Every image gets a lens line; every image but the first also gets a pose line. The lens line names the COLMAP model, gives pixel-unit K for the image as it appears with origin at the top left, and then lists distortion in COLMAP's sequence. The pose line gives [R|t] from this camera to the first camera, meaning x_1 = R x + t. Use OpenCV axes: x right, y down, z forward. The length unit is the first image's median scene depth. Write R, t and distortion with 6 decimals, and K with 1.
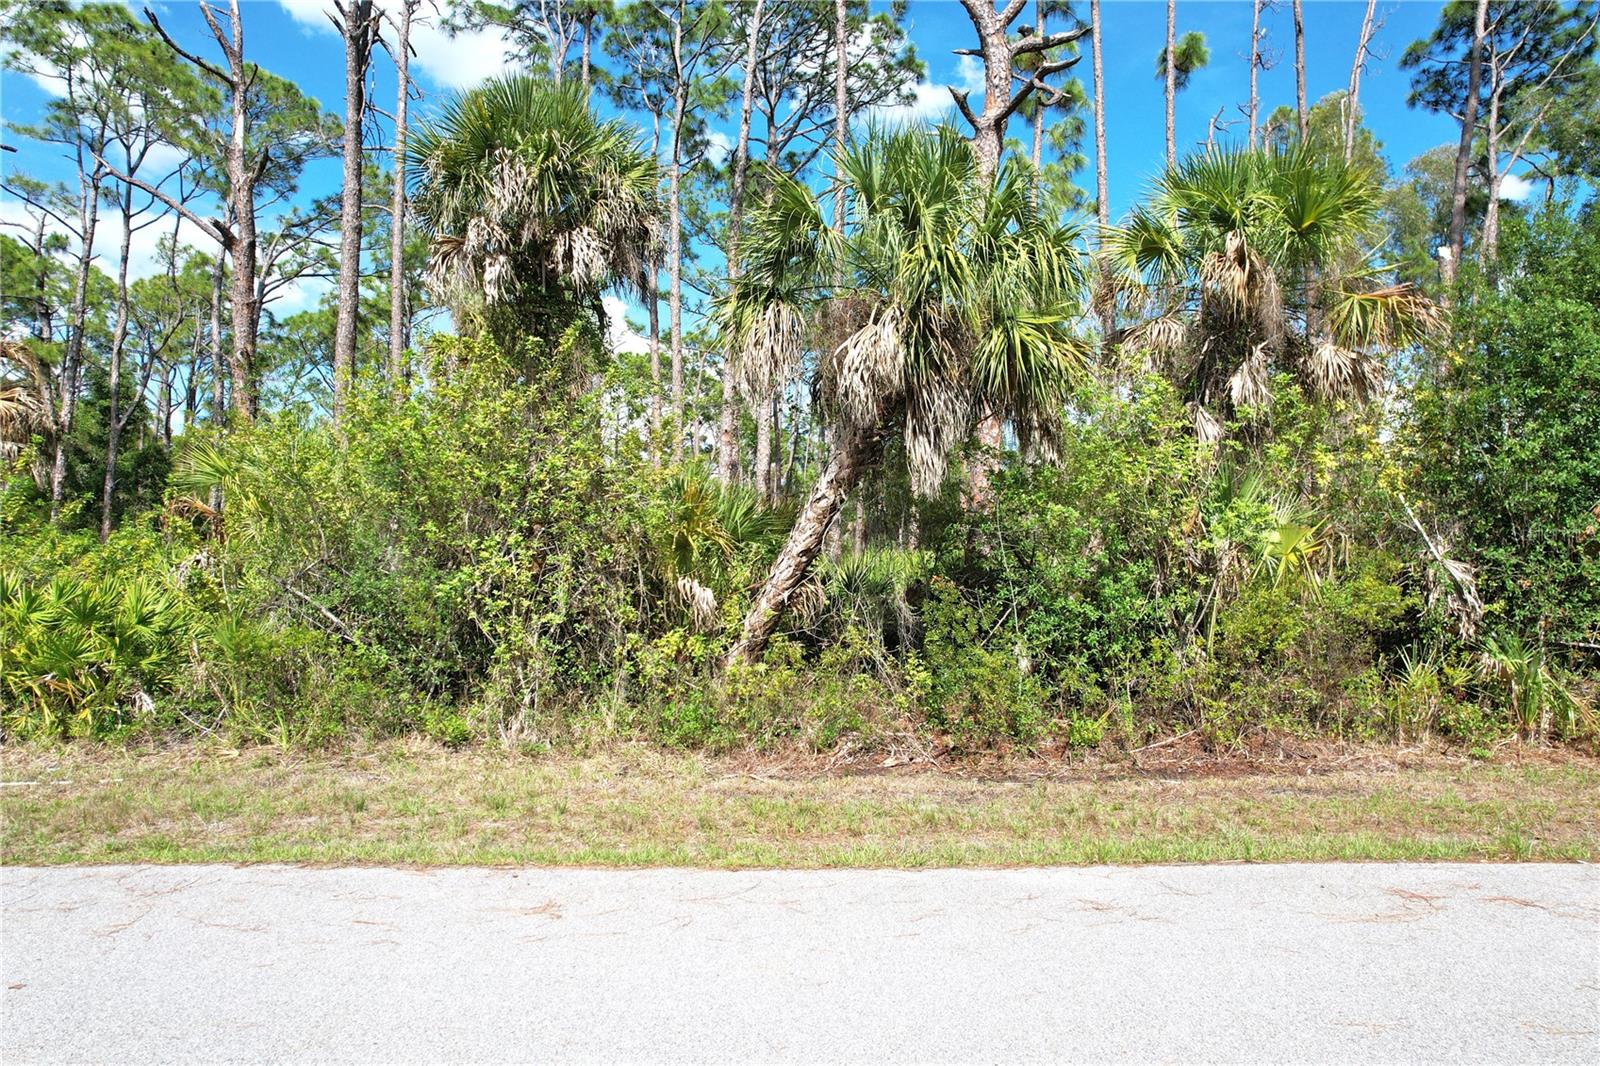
lens RADIAL K [[991.6, 0, 800.0], [0, 991.6, 533.0], [0, 0, 1]] dist [-0.085370, 0.069516]
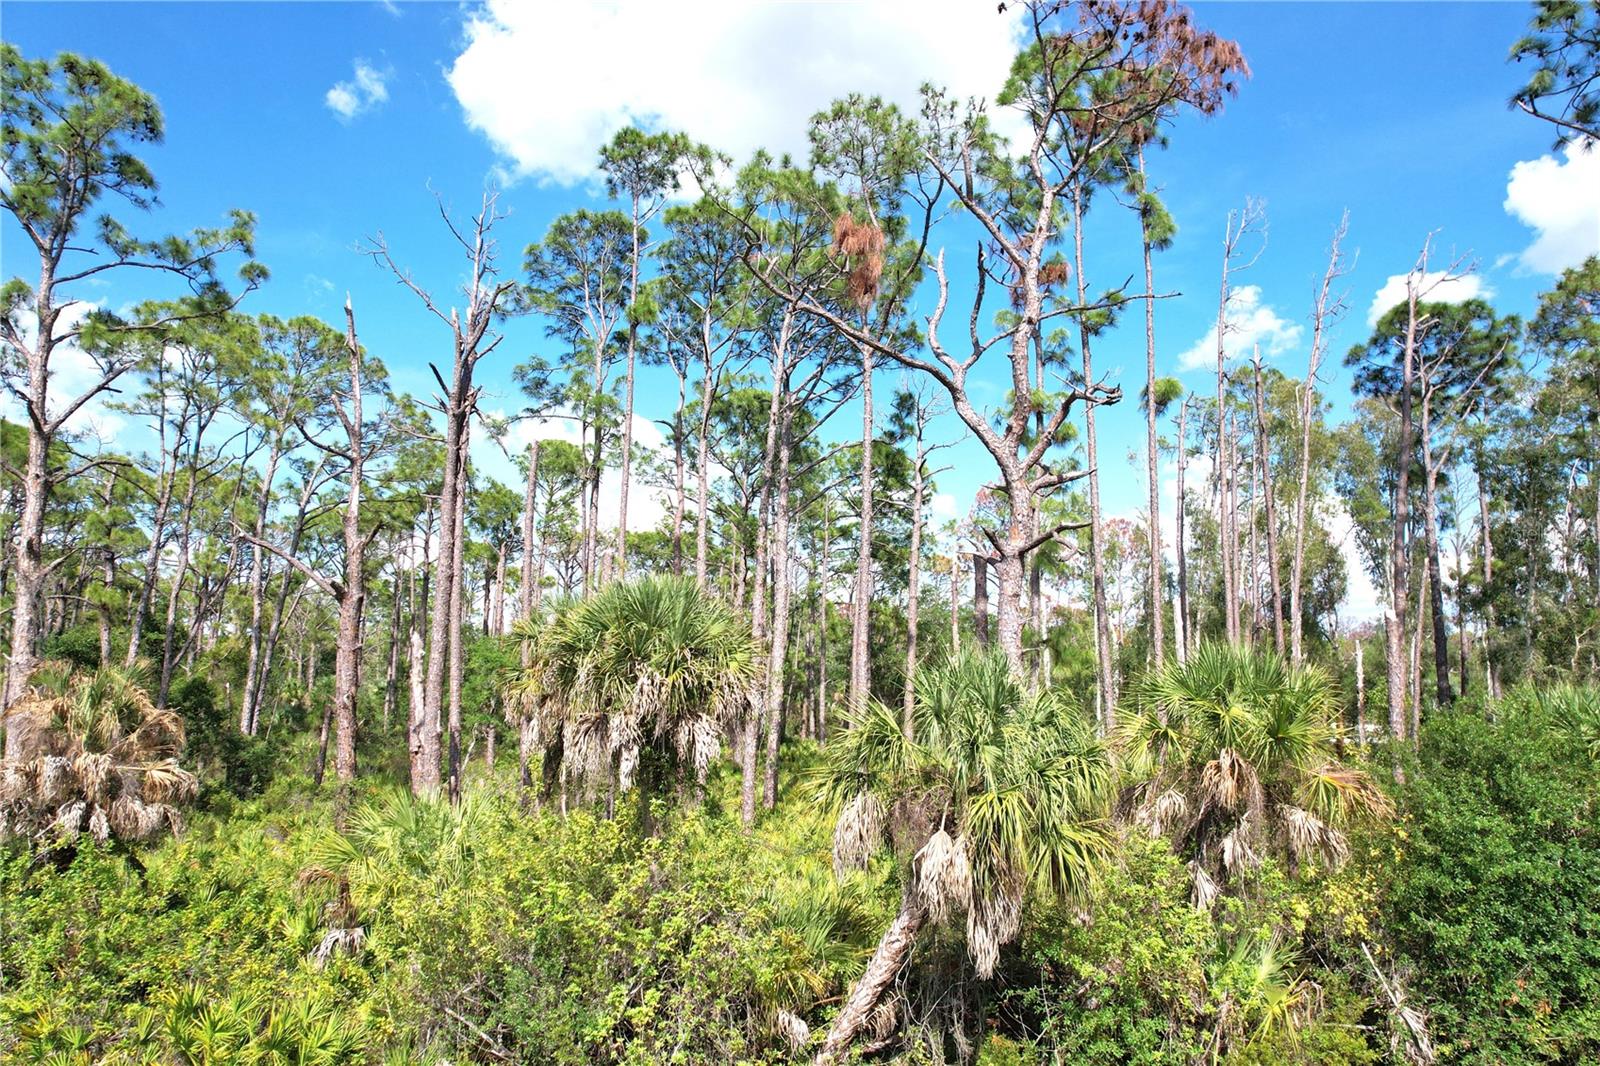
lens RADIAL K [[991.6, 0, 800.0], [0, 991.6, 533.0], [0, 0, 1]] dist [-0.085370, 0.069516]
pose [[0.999584, 0.011301, 0.026542, -0.082888], [-0.007985, 0.992514, -0.121868, -0.239882], [-0.027720, 0.121606, 0.992191, -0.161462]]
